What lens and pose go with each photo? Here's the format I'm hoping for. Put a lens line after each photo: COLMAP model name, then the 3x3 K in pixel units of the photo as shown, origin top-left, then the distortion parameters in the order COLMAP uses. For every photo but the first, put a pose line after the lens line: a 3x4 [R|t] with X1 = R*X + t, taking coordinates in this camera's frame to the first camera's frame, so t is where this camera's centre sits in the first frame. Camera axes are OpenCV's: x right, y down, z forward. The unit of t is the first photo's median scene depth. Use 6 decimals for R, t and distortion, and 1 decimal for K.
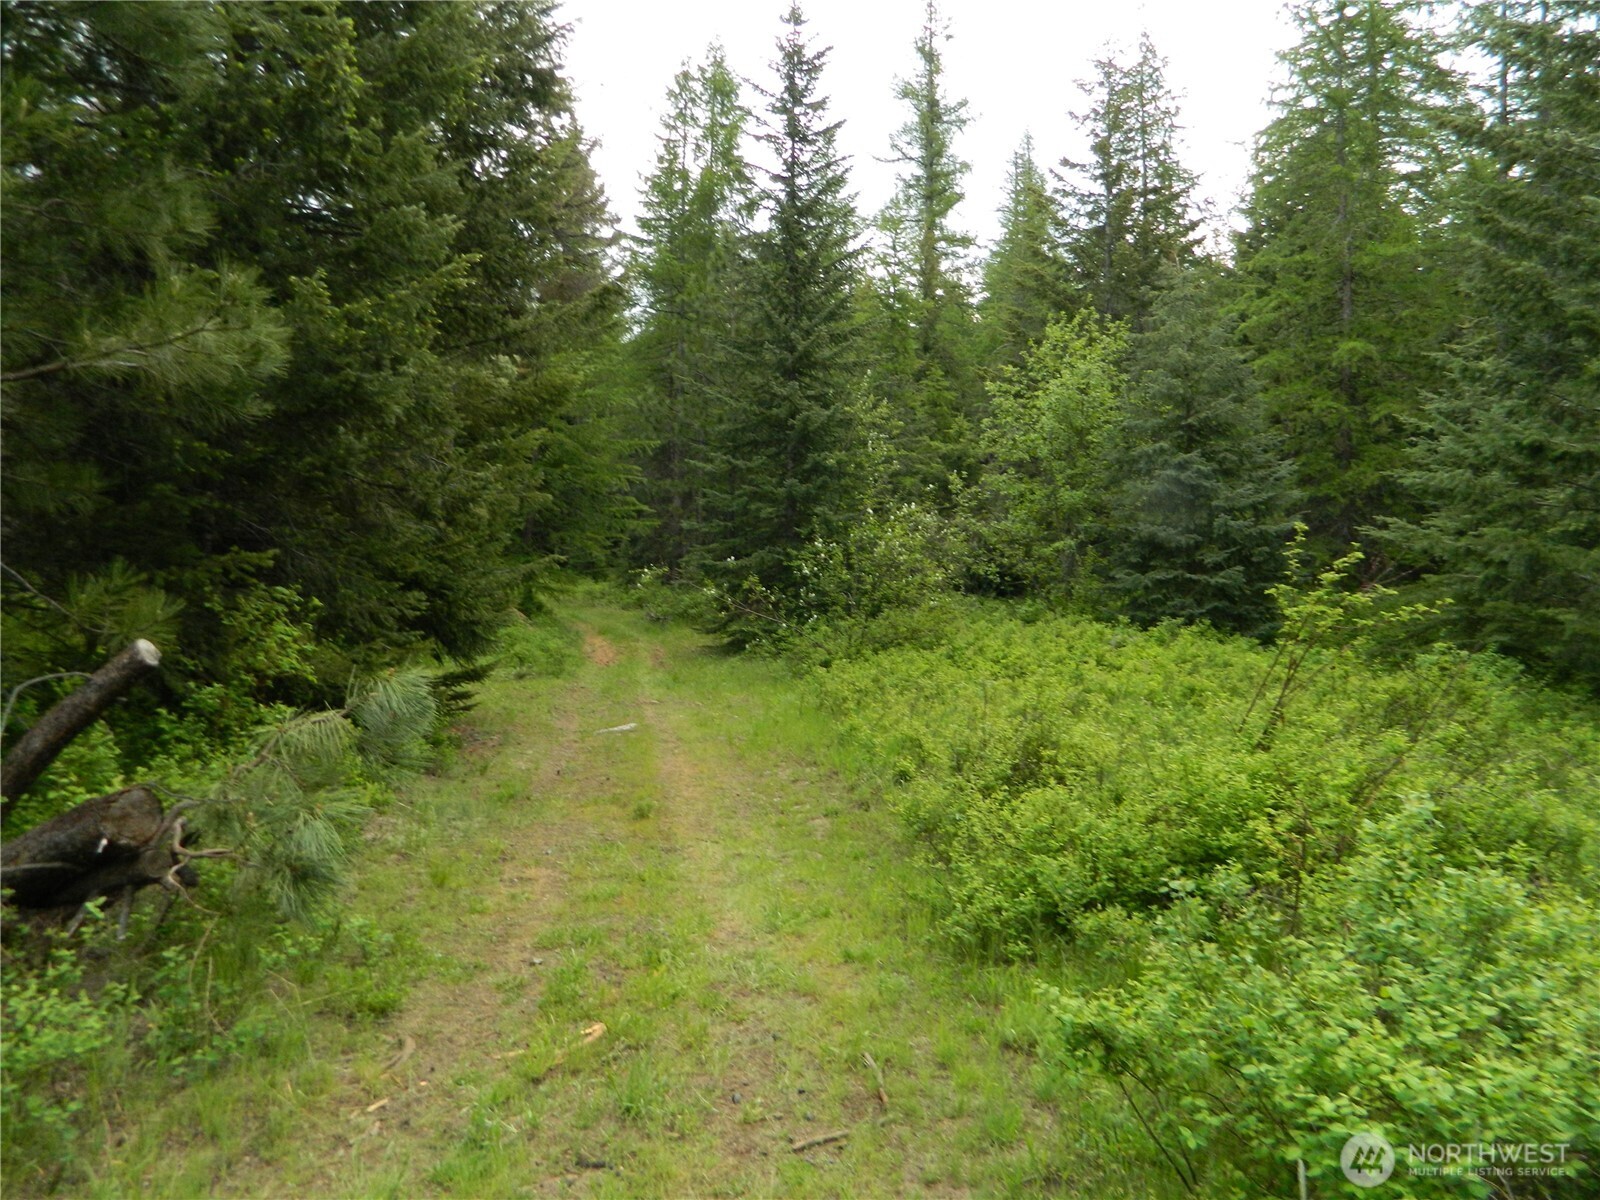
lens RADIAL K [[1169.3, 0, 802.6], [0, 1169.3, 599.4], [0, 0, 1]] dist [0.005323, -0.003515]
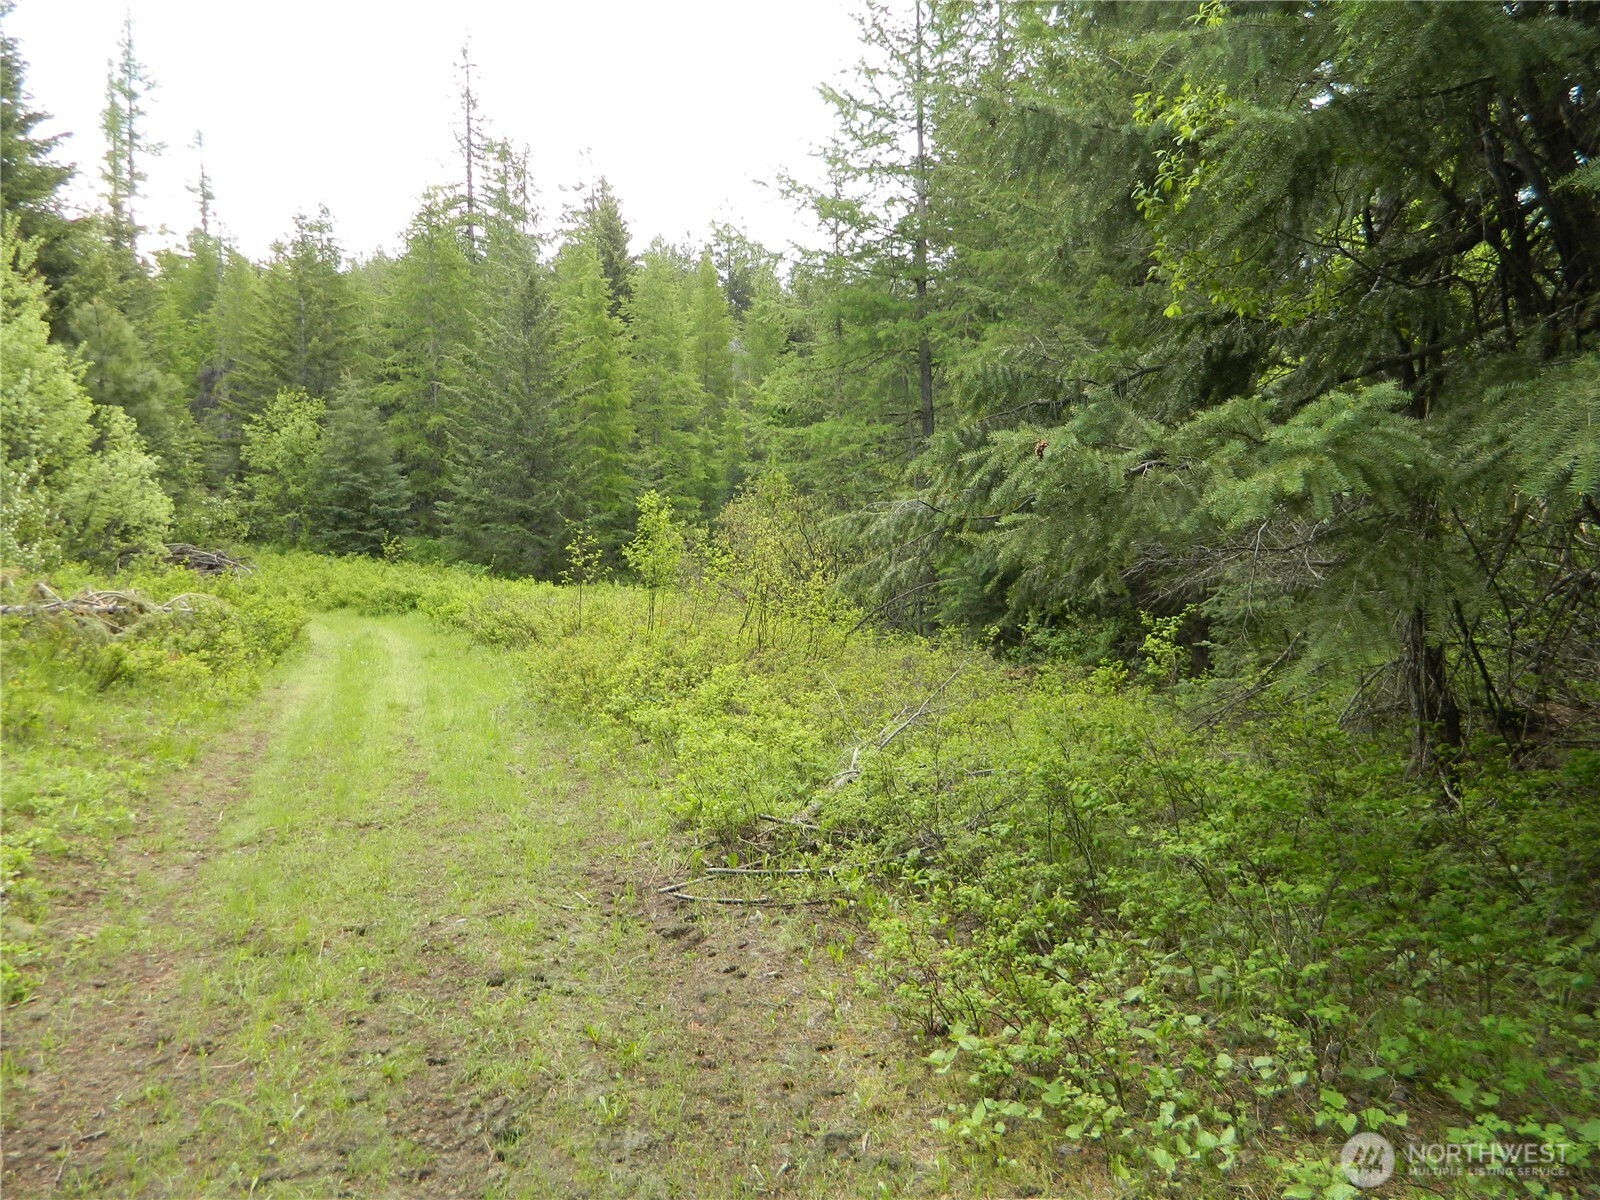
lens RADIAL K [[1169.3, 0, 802.6], [0, 1169.3, 599.4], [0, 0, 1]] dist [0.005323, -0.003515]
pose [[0.772005, -0.033366, 0.634740, -0.384248], [-0.000771, 0.998571, 0.053428, -0.012411], [-0.635616, -0.041736, 0.770876, -1.109752]]
